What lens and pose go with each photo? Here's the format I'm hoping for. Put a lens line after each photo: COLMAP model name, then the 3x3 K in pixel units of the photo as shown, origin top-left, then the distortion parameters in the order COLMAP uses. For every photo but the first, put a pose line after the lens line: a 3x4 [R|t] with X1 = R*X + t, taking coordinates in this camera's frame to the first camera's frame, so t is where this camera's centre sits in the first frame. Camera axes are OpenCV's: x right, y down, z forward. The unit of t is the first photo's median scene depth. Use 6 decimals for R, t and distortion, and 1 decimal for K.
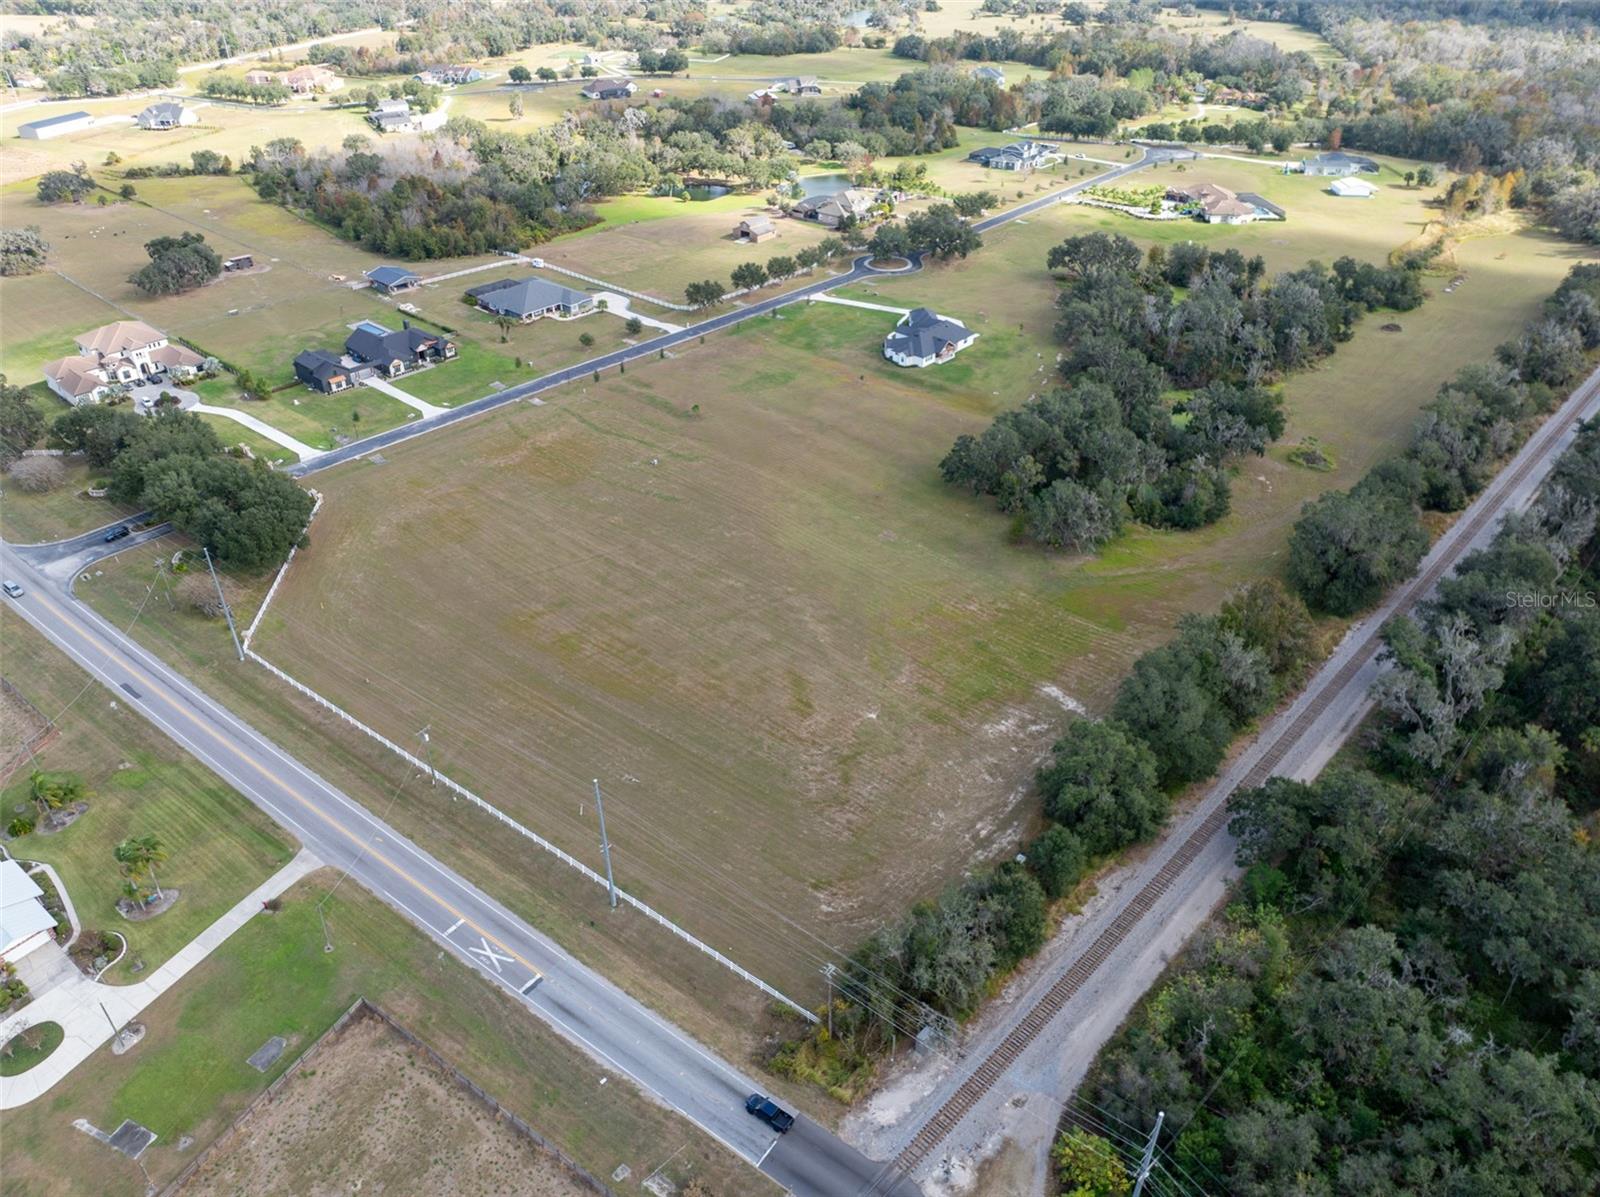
lens RADIAL K [[1137.3, 0, 803.7], [0, 1137.3, 582.7], [0, 0, 1]] dist [-0.052813, 0.029539]
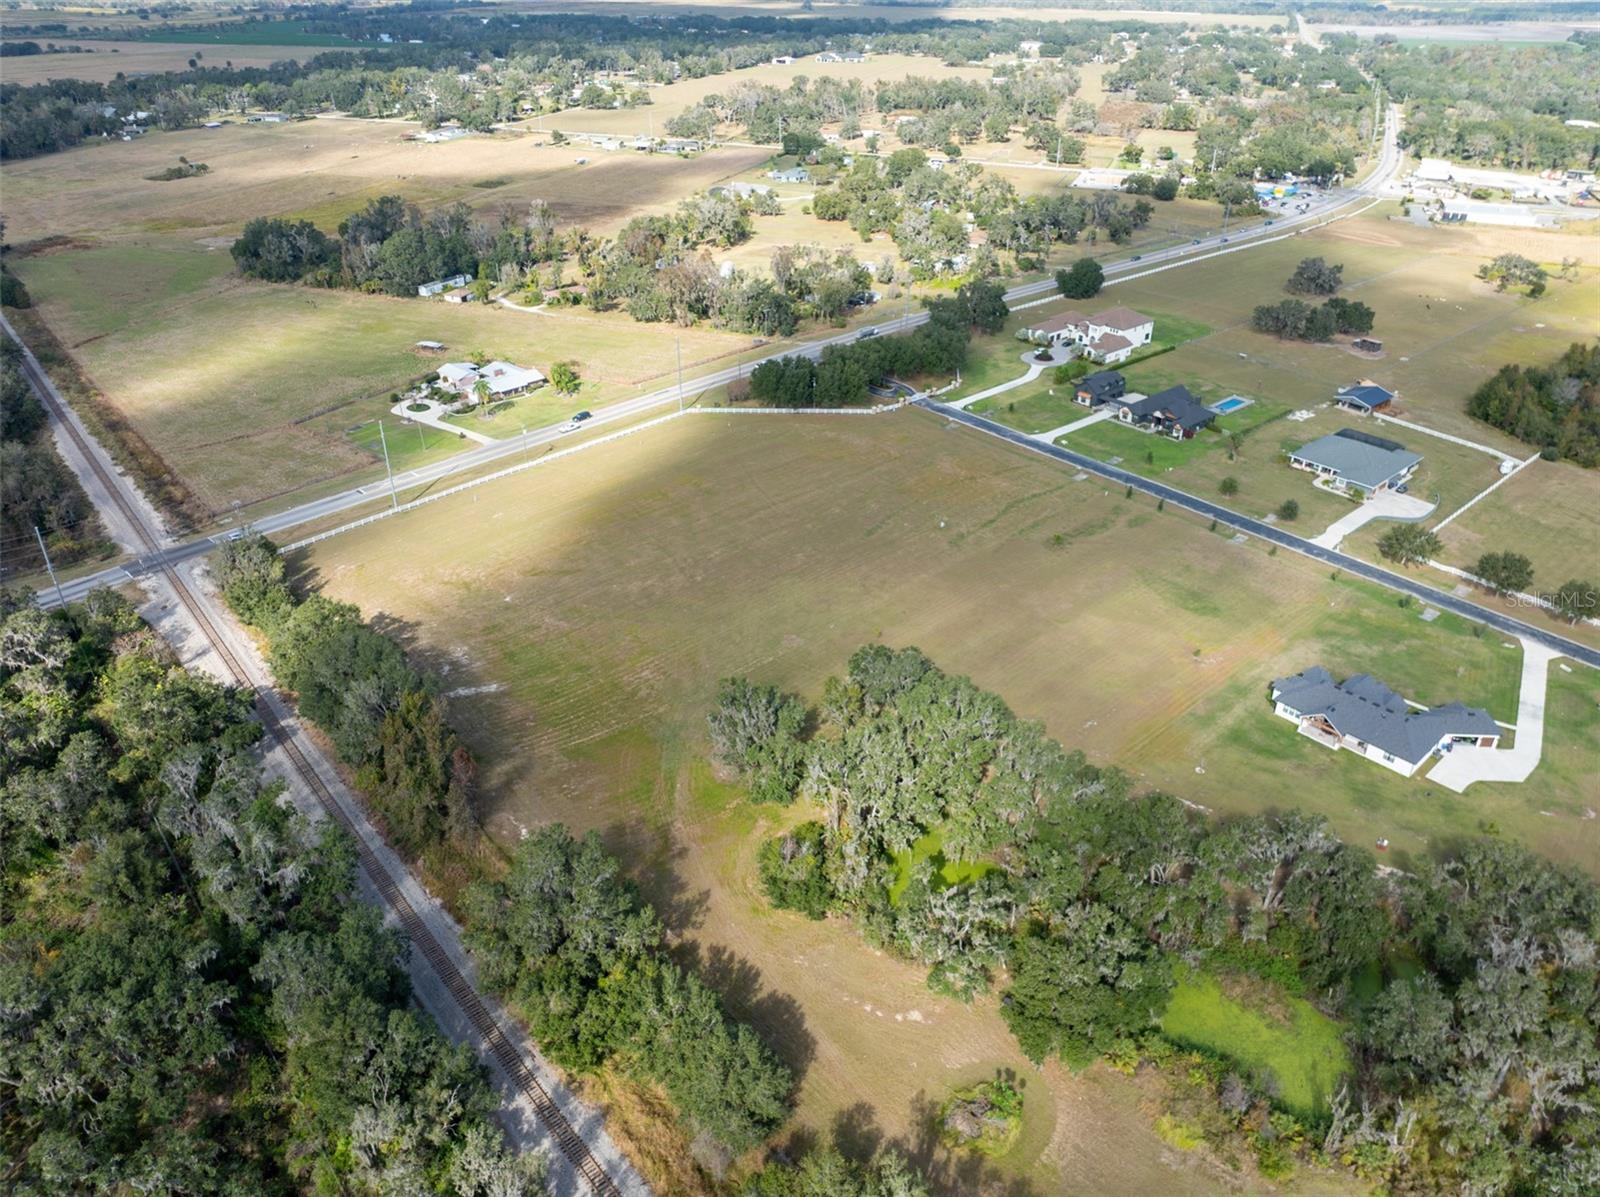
lens RADIAL K [[1137.3, 0, 803.0], [0, 1137.3, 588.5], [0, 0, 1]] dist [-0.052813, 0.029539]
pose [[-0.113560, 0.485463, -0.866850, 0.684189], [-0.547817, 0.697284, 0.462267, -0.403000], [0.828855, 0.527371, 0.186762, 0.630151]]
